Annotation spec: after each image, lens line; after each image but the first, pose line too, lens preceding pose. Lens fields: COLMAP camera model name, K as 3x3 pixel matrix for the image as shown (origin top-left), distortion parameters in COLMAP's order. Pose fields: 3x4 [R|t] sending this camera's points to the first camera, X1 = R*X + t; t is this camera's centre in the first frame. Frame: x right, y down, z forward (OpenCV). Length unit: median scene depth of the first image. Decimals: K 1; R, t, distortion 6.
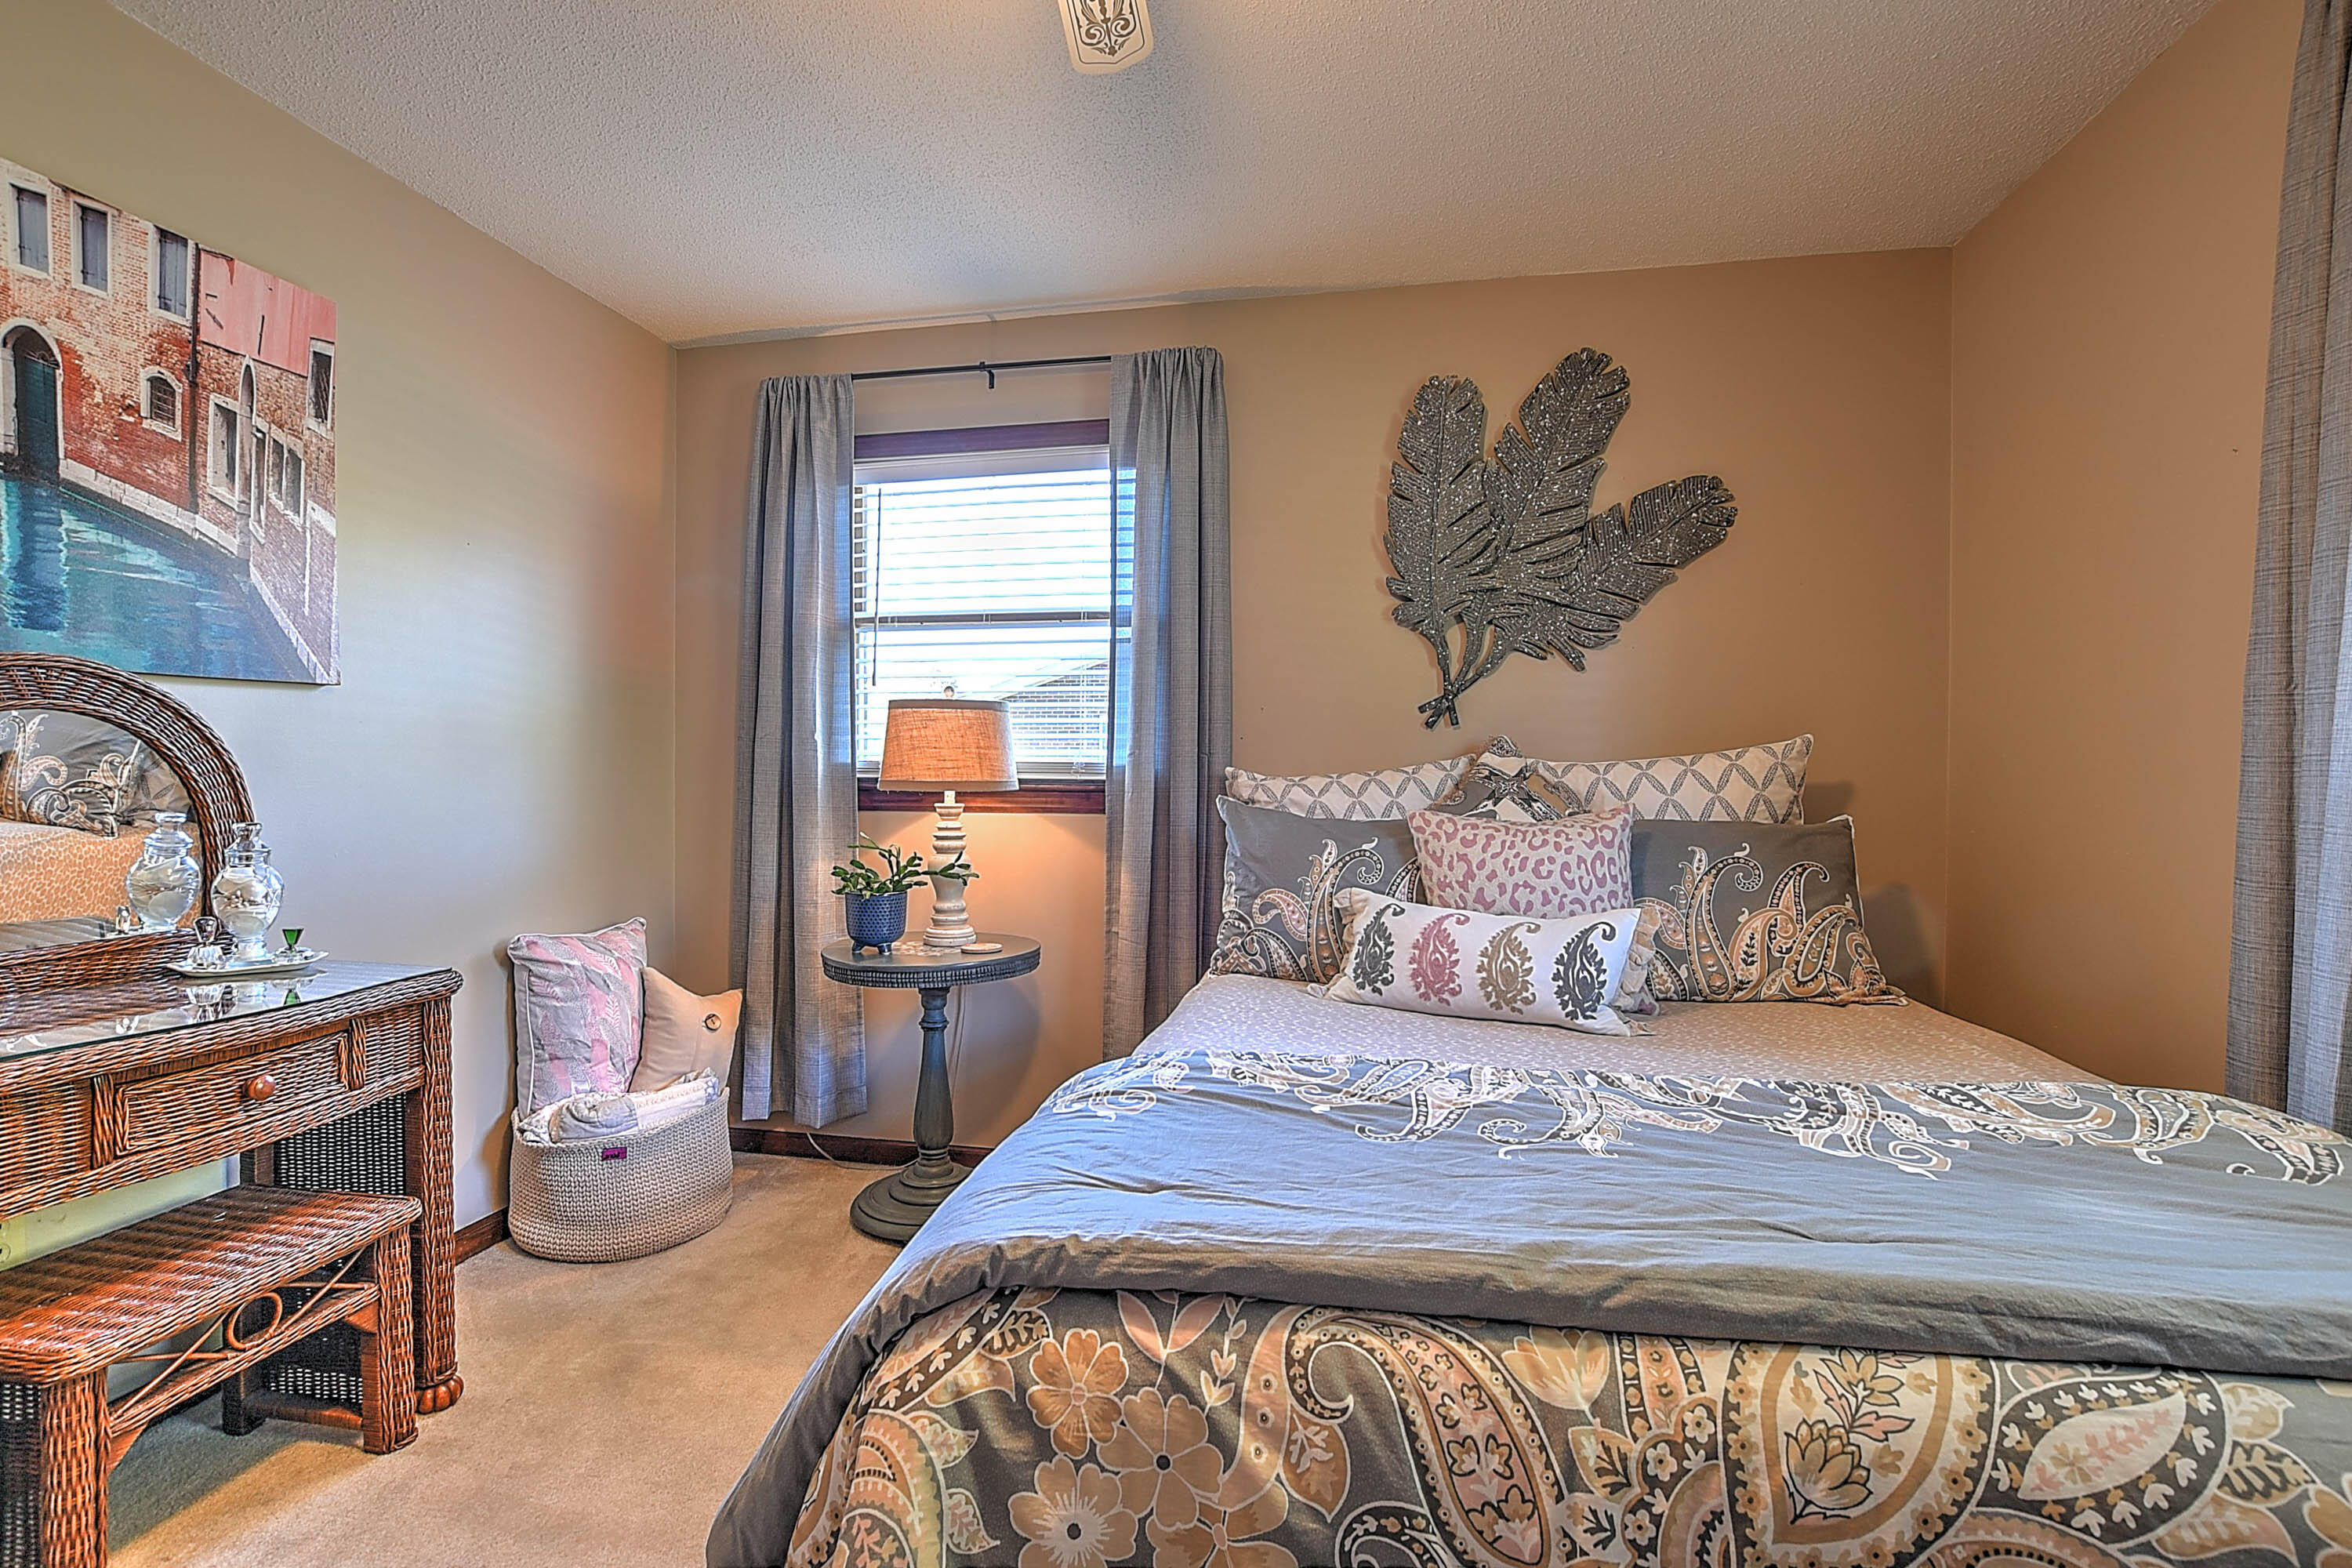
lens RADIAL K [[1074.2, 0, 1162.7], [0, 1074.2, 788.3], [0, 0, 1]] dist [-0.021669, 0.005996]
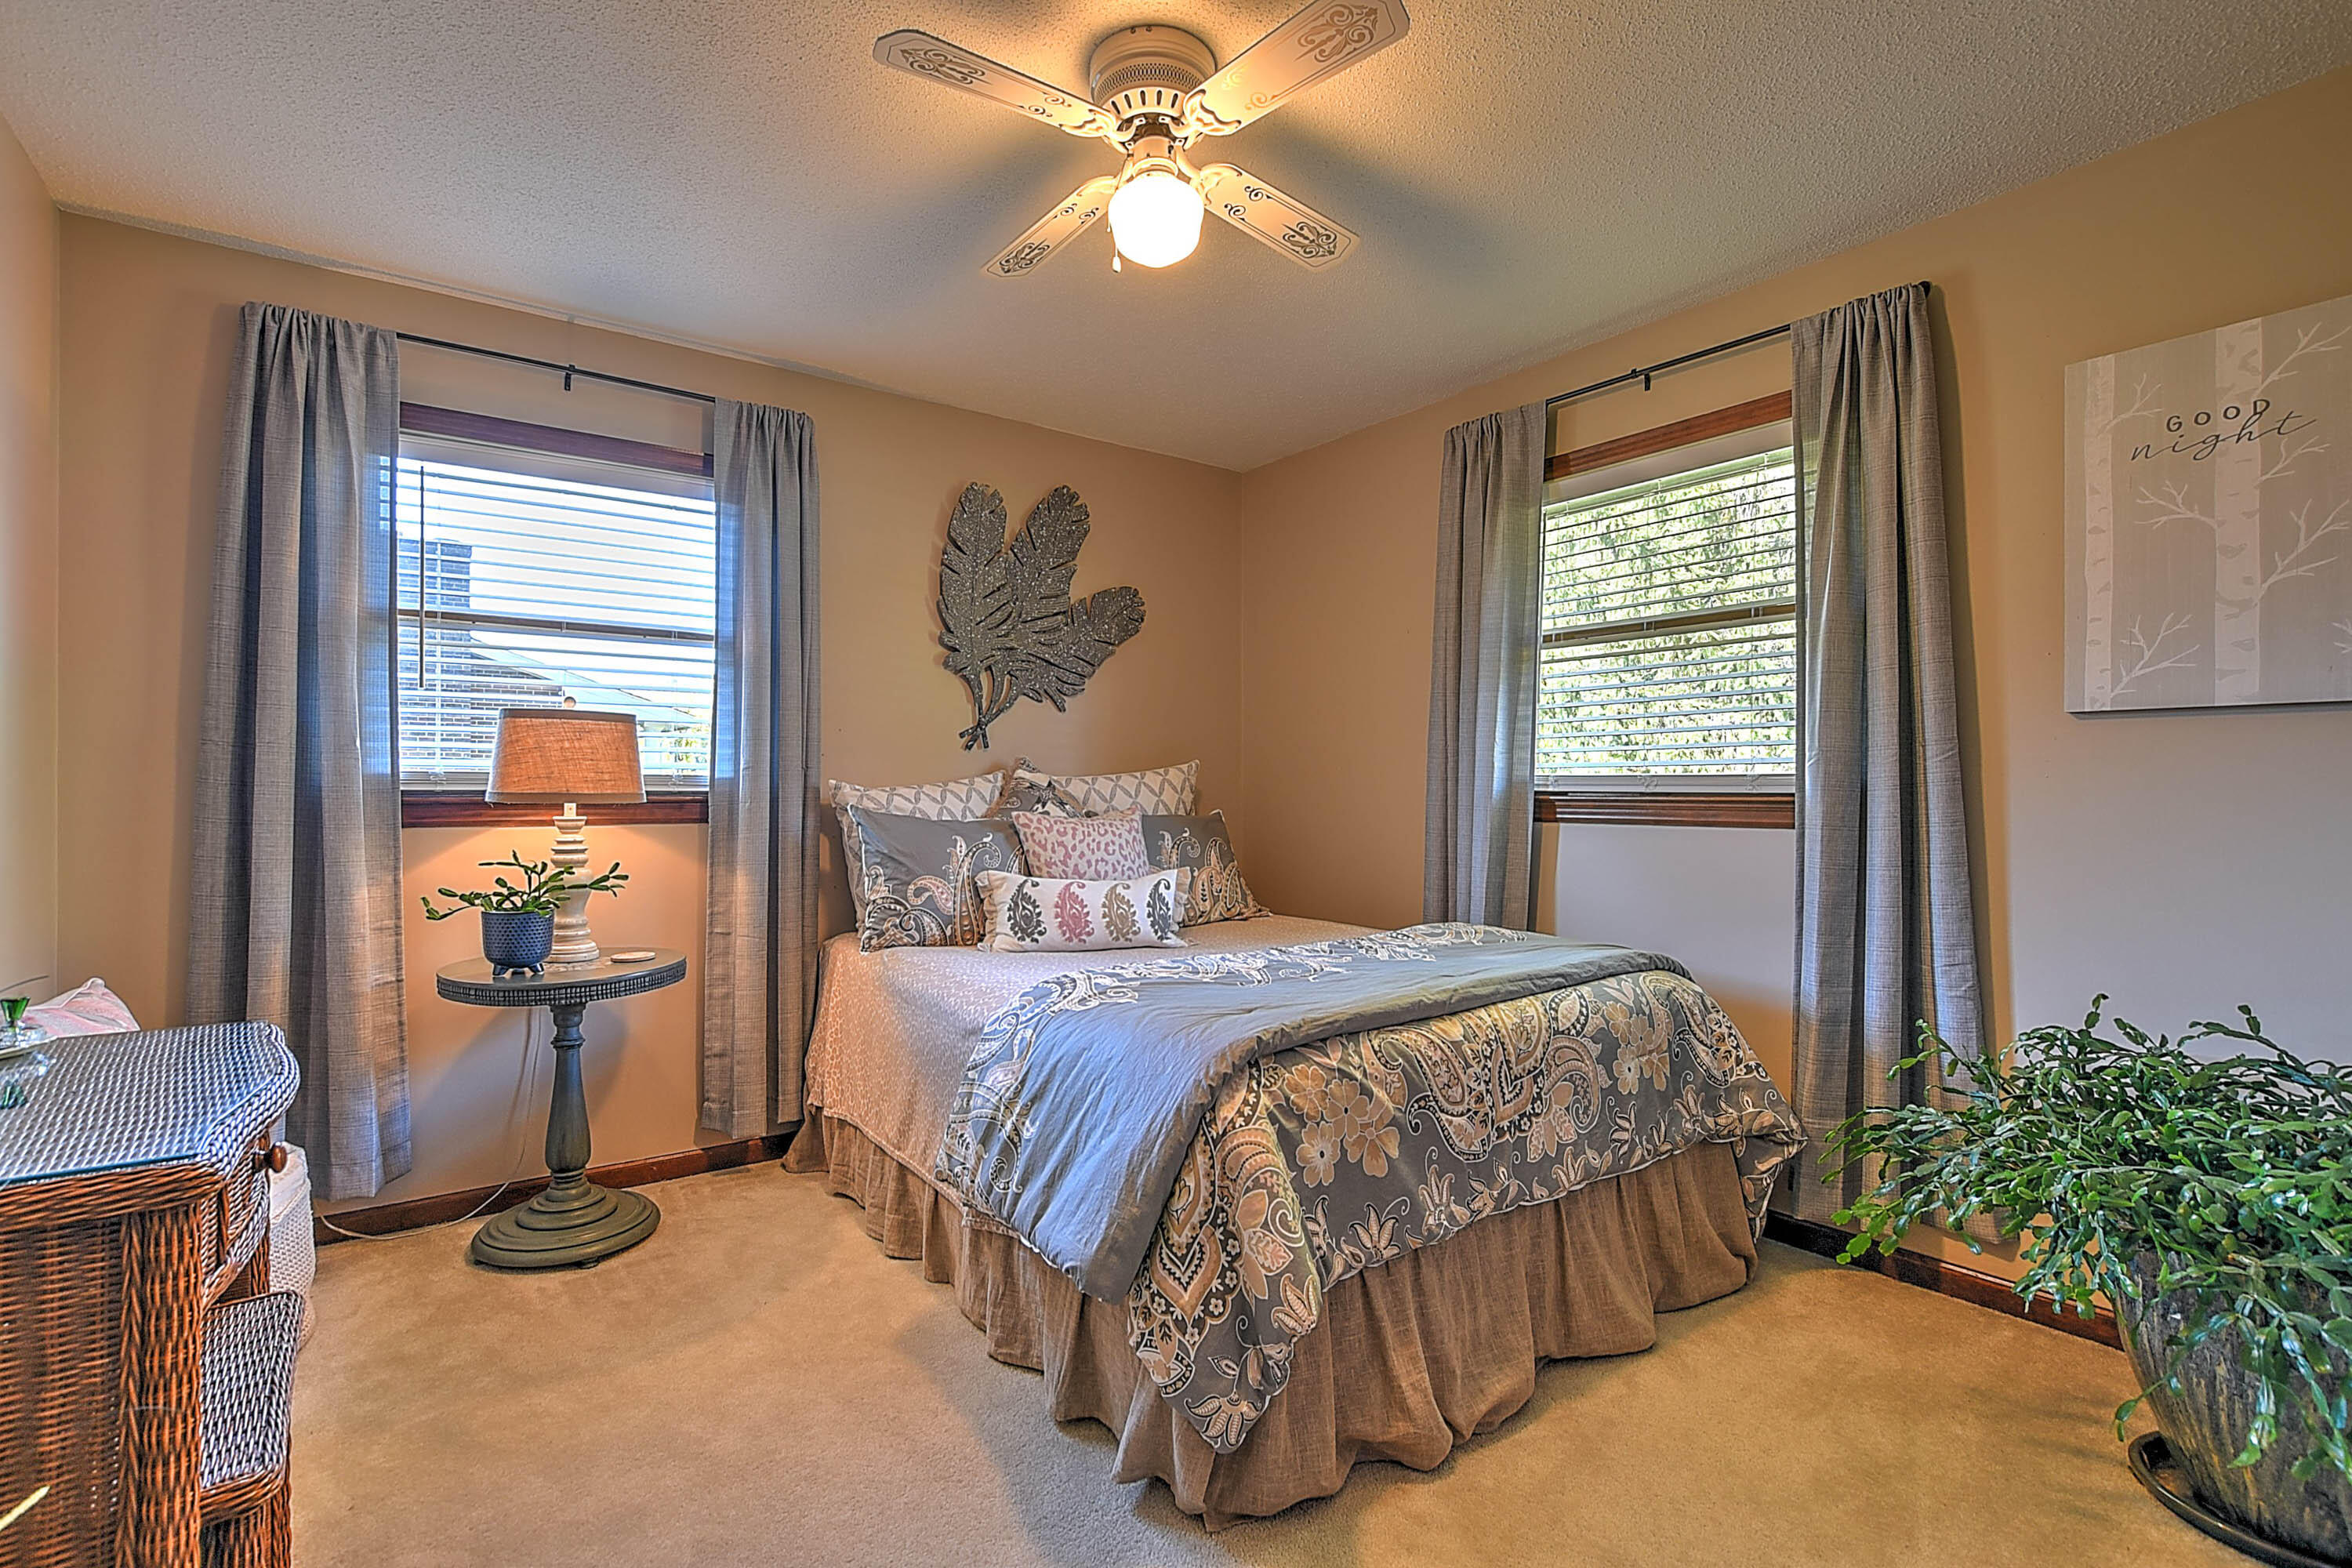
lens RADIAL K [[1074.2, 0, 1162.7], [0, 1074.2, 788.3], [0, 0, 1]] dist [-0.021669, 0.005996]
pose [[0.676571, -0.003865, 0.736367, -0.572889], [0.010152, 0.999940, -0.004079, -0.001823], [-0.736307, 0.010235, 0.676570, -0.057986]]
